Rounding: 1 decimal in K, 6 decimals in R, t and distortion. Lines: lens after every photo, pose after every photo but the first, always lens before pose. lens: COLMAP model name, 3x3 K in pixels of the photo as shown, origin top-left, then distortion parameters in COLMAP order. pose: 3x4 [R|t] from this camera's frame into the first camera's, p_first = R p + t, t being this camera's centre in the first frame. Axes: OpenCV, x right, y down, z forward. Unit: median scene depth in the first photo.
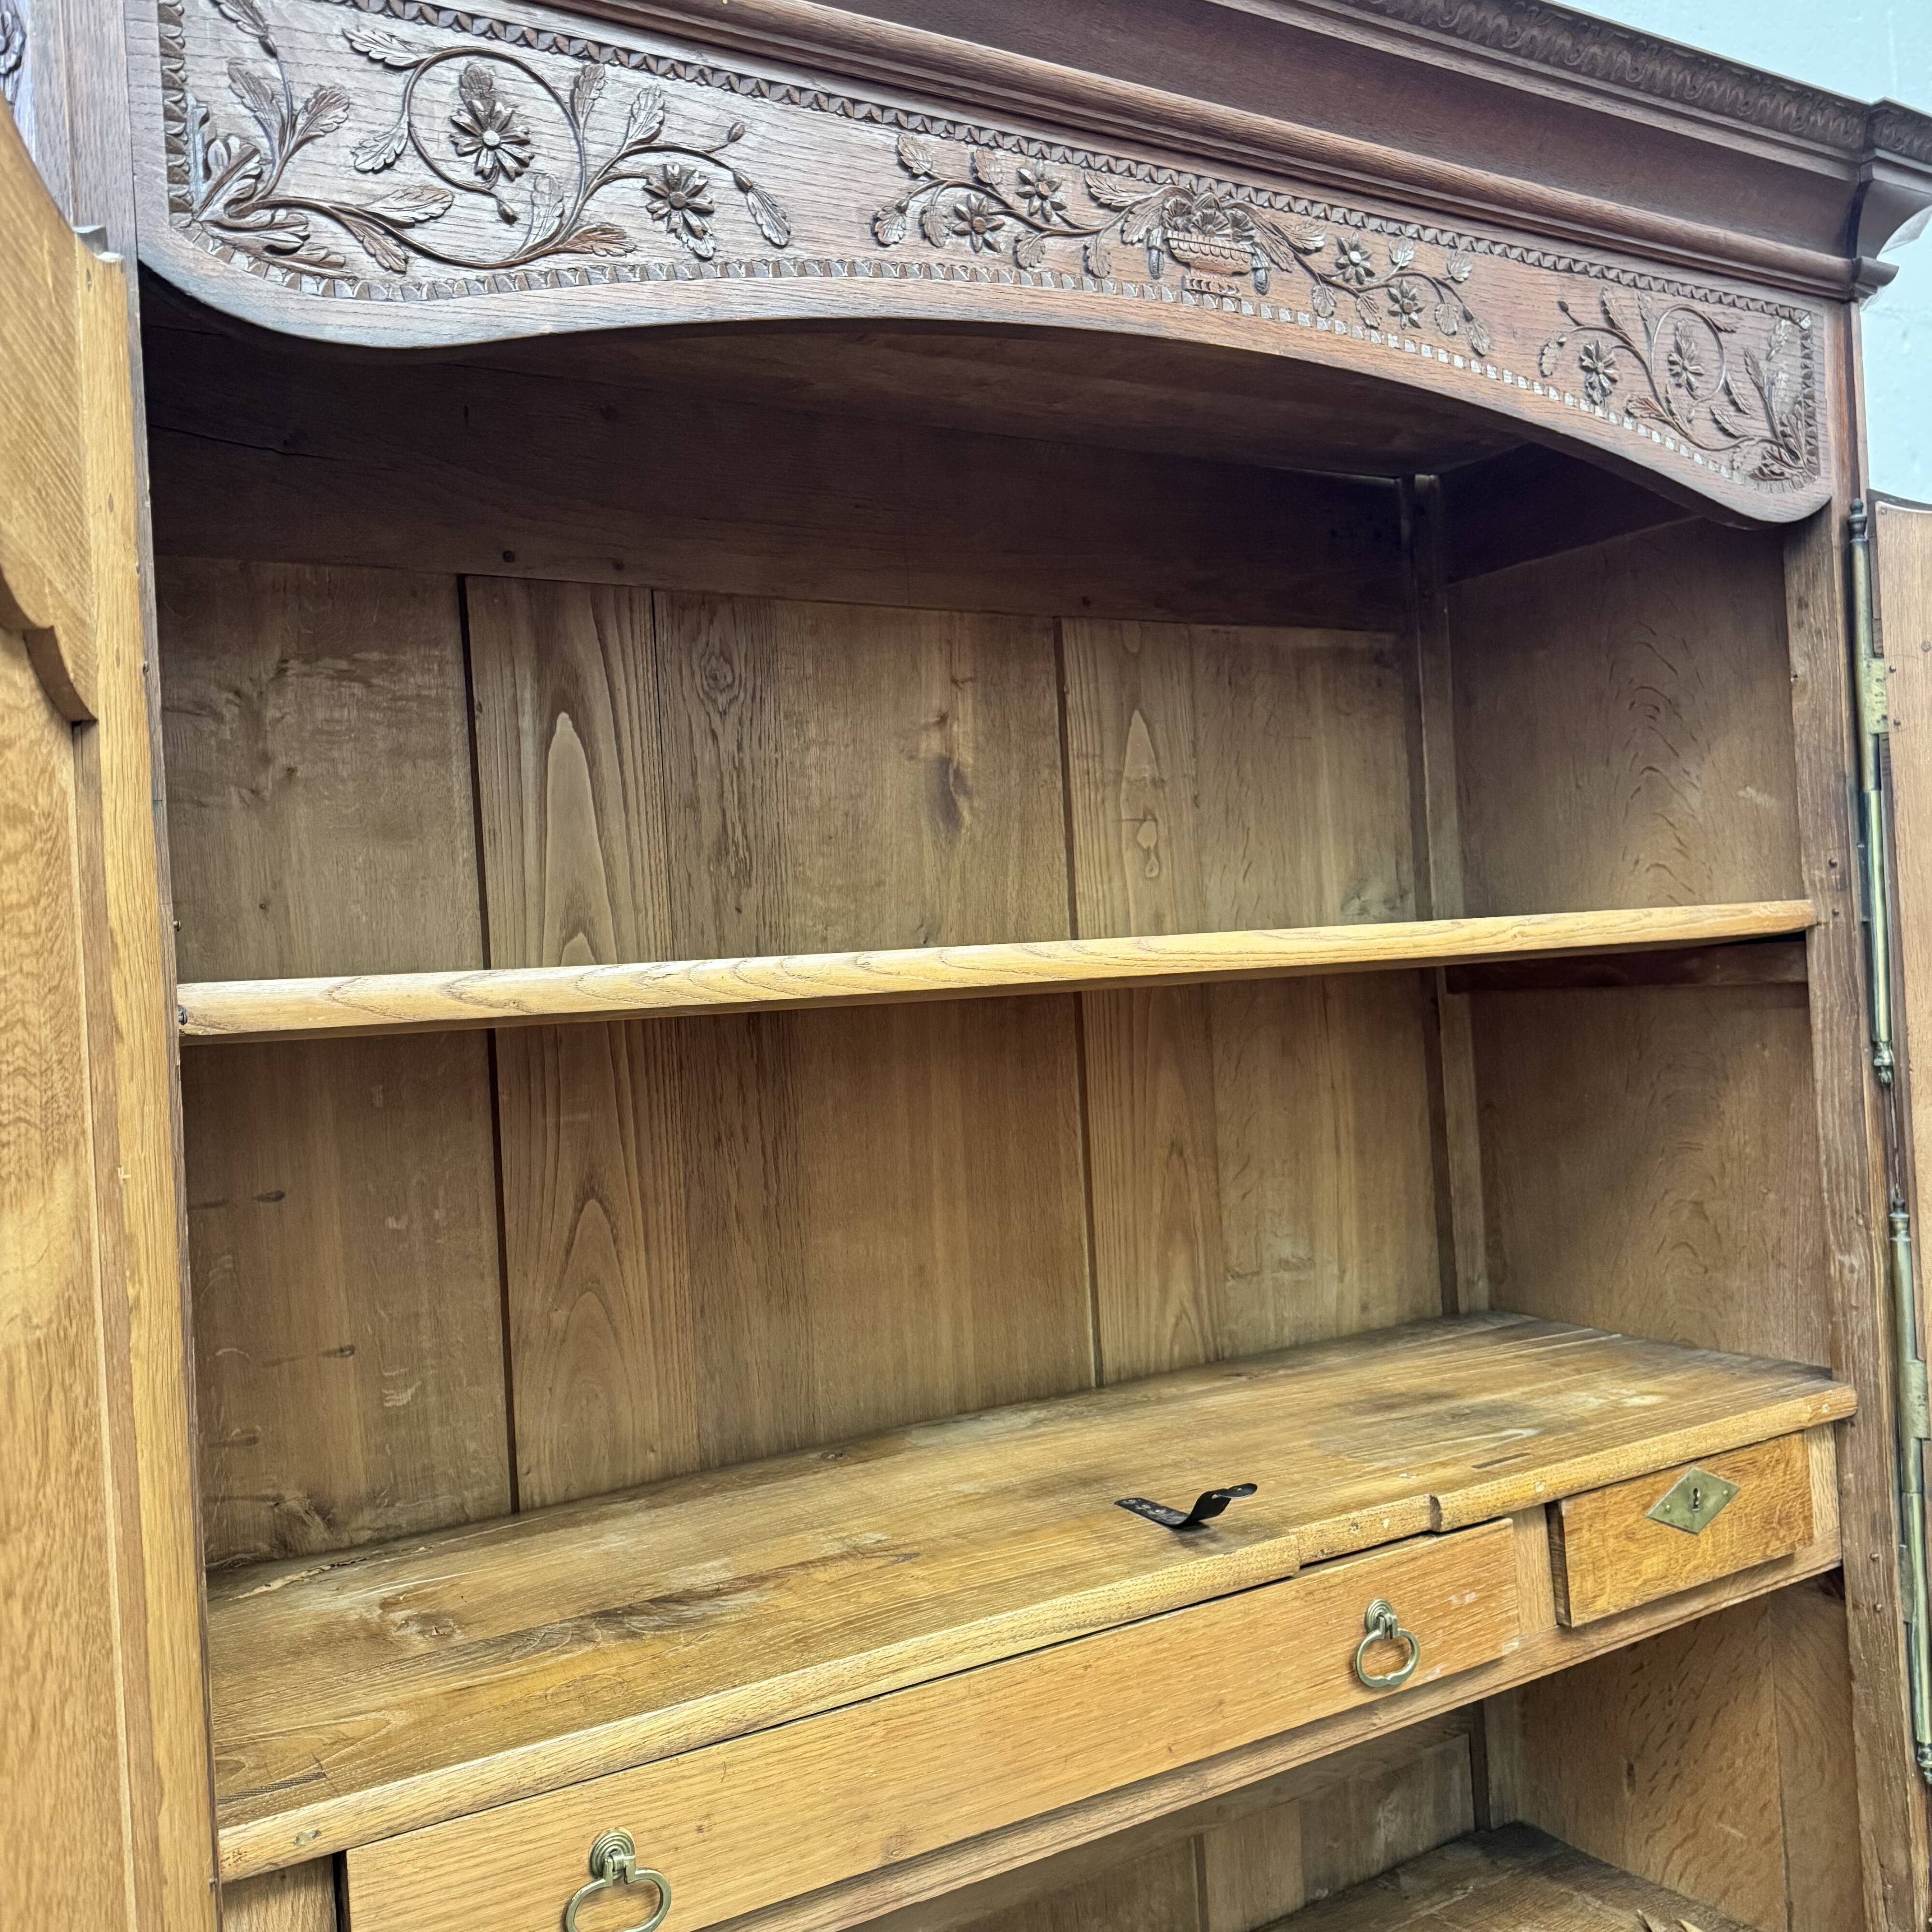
lens RADIAL K [[1797.2, 0, 958.3], [0, 1797.2, 965.8], [0, 0, 1]] dist [0.136035, -0.245285]
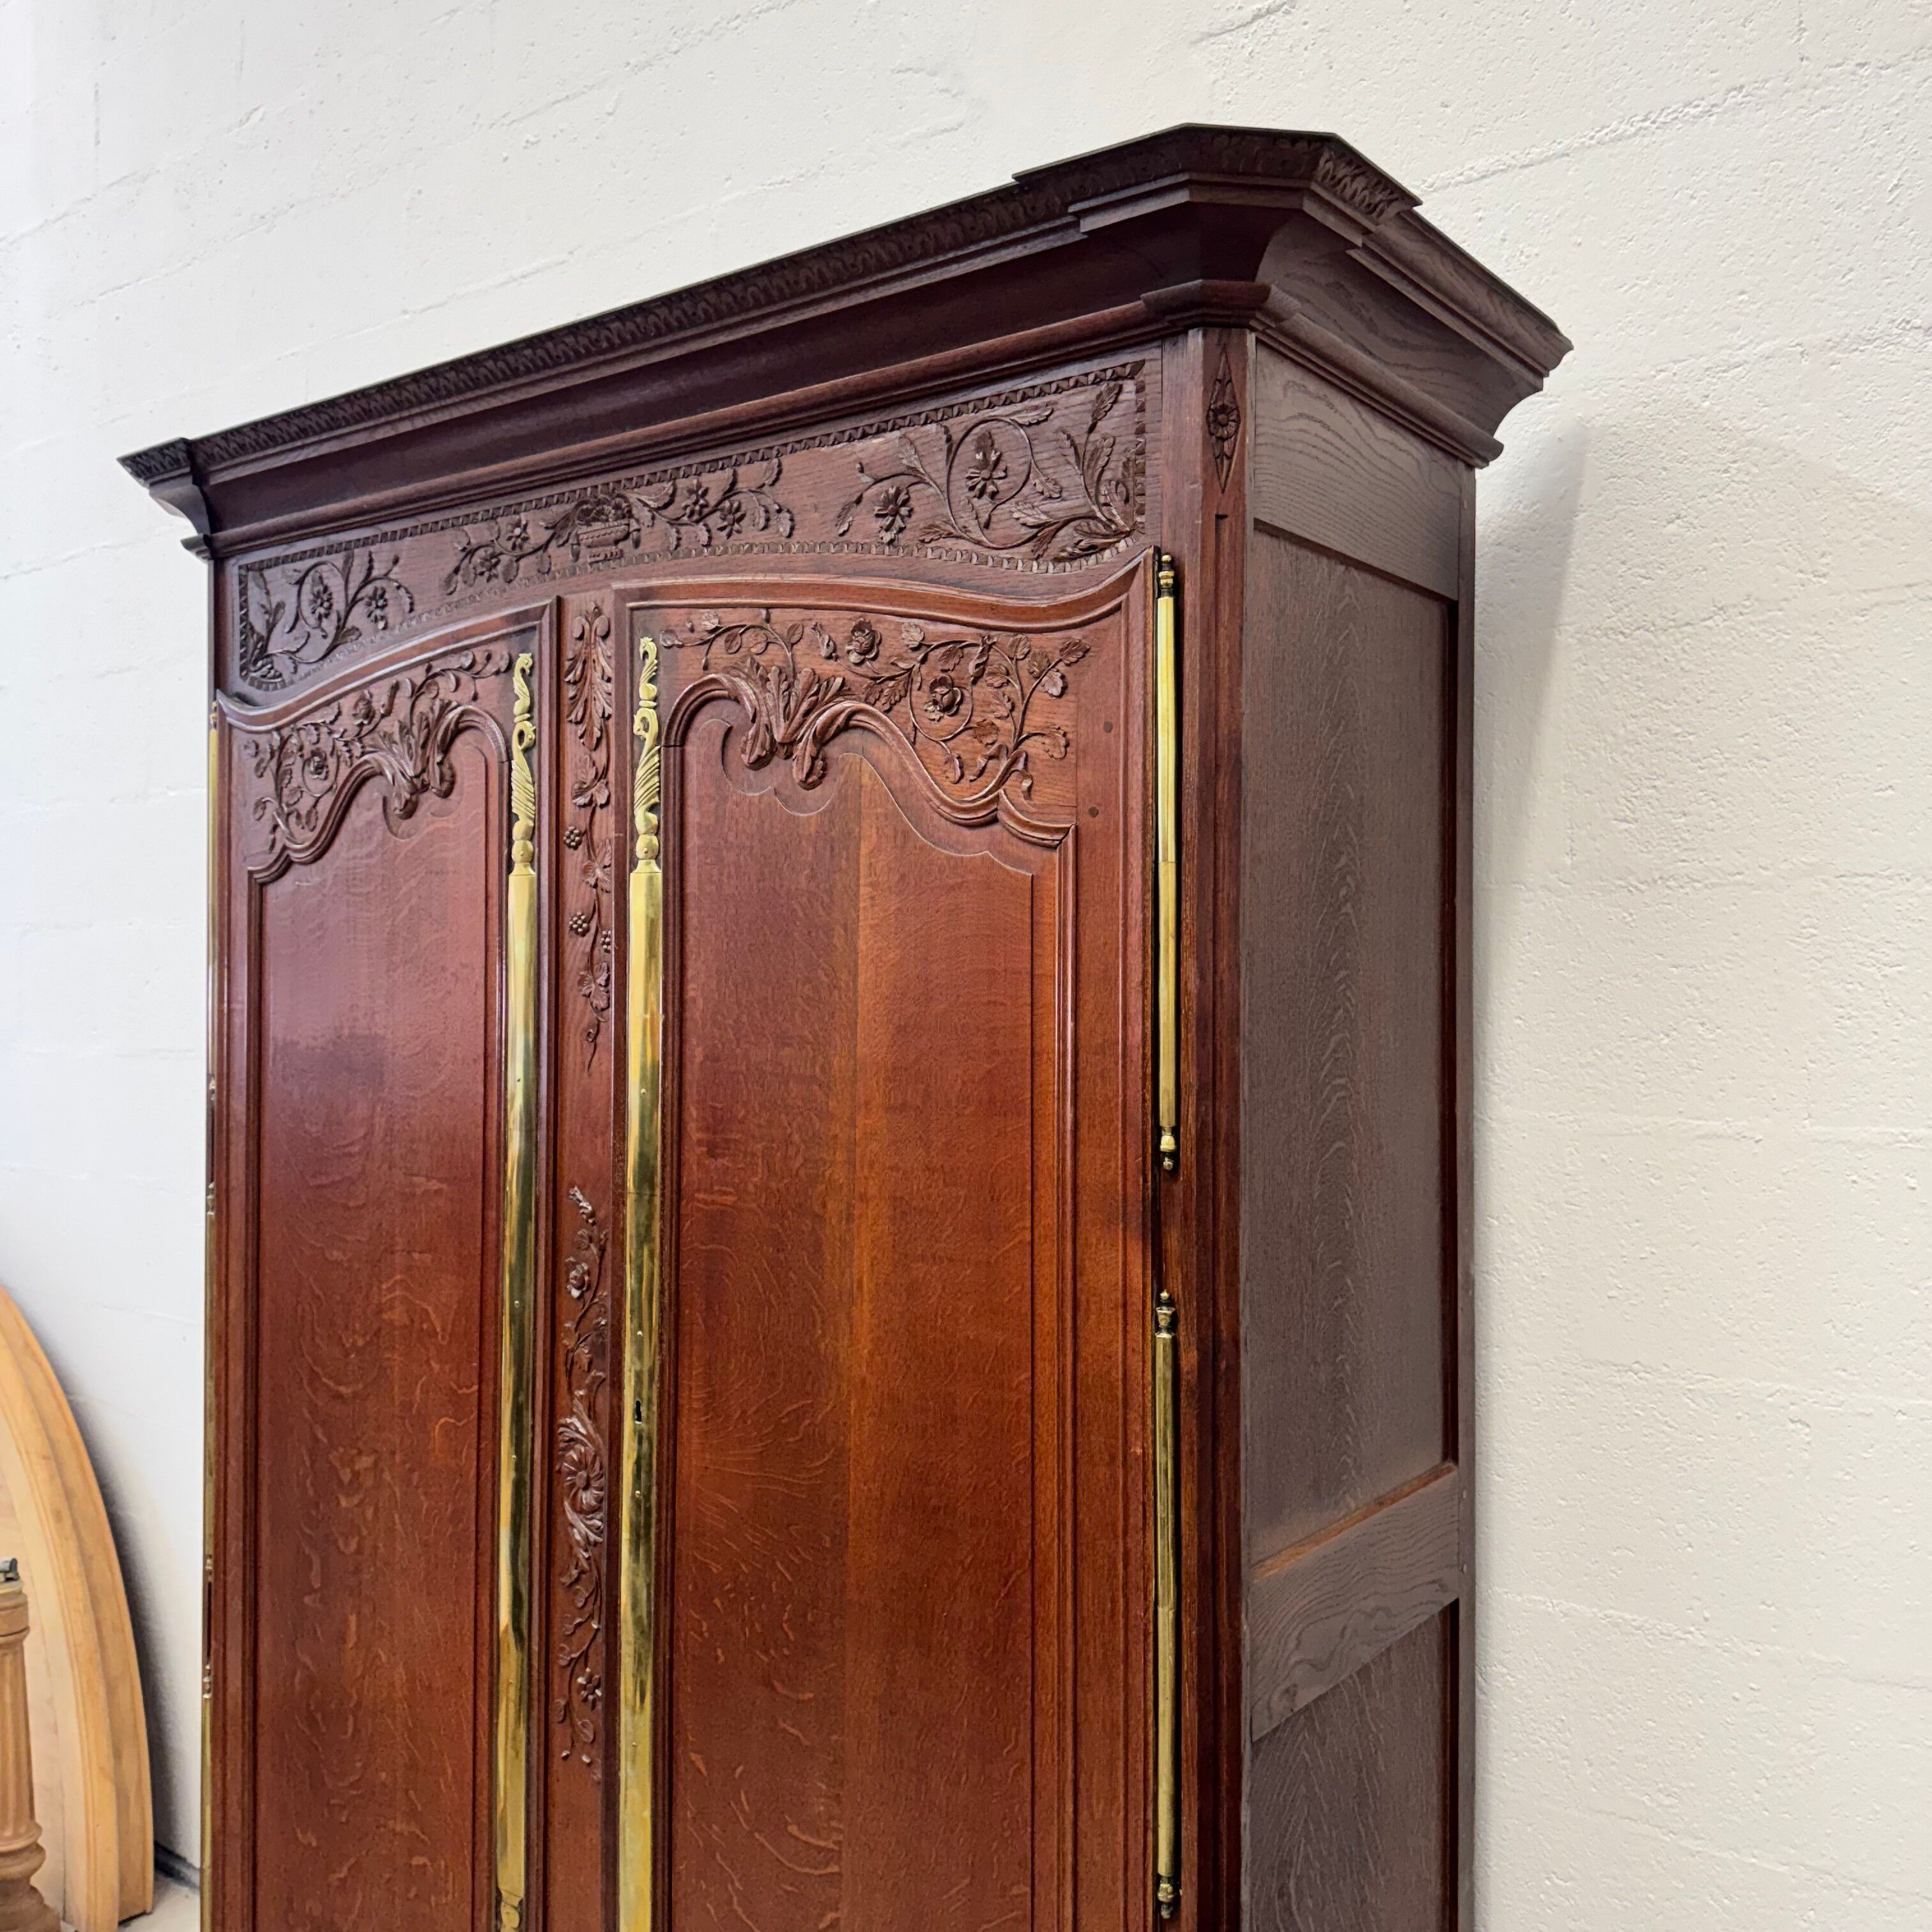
lens RADIAL K [[1804.2, 0, 974.0], [0, 1804.2, 975.8], [0, 0, 1]] dist [0.181955, -0.378791]
pose [[0.381618, 0.063486, -0.922137, 1.546791], [-0.019207, 0.997968, 0.060758, -0.107374], [0.924121, -0.005475, 0.382062, 0.636926]]
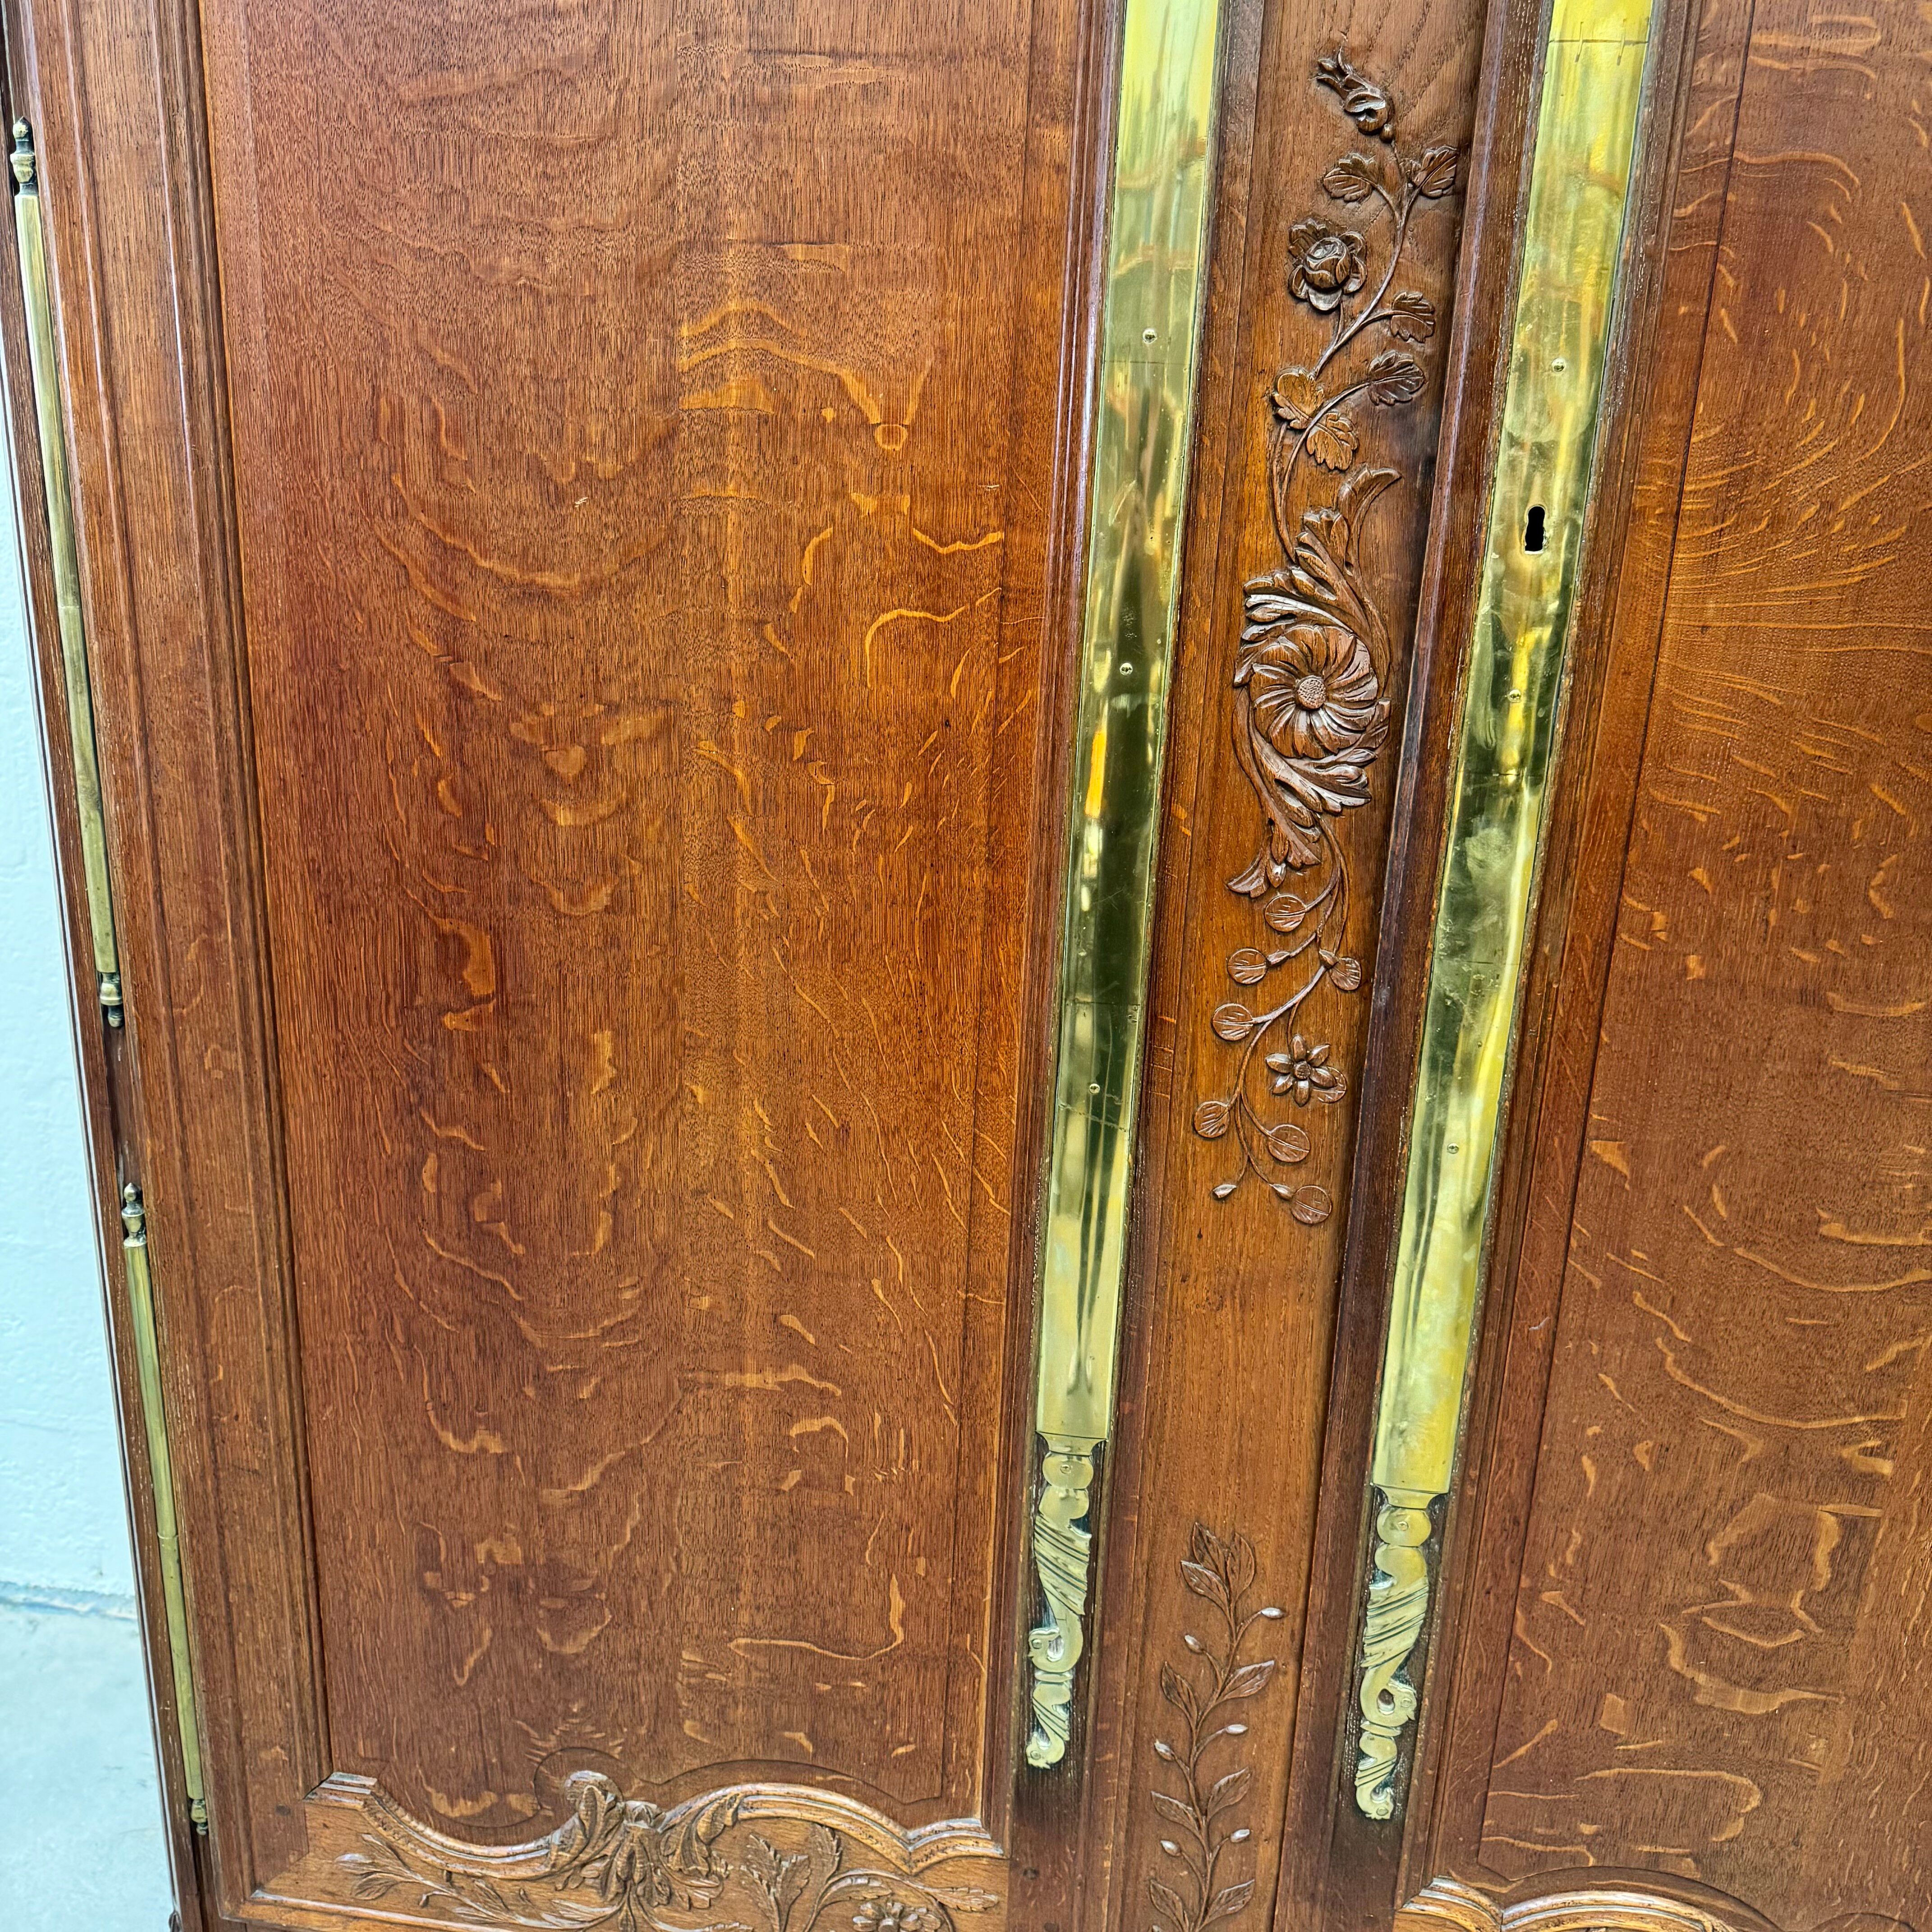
lens RADIAL K [[1782.3, 0, 962.9], [0, 1782.3, 969.2], [0, 0, 1]] dist [0.167316, -0.347856]
pose [[0.770941, 0.273959, -0.574974, 0.495195], [-0.077484, 0.936399, 0.342275, 0.238335], [0.632175, -0.219323, 0.743137, 0.272014]]
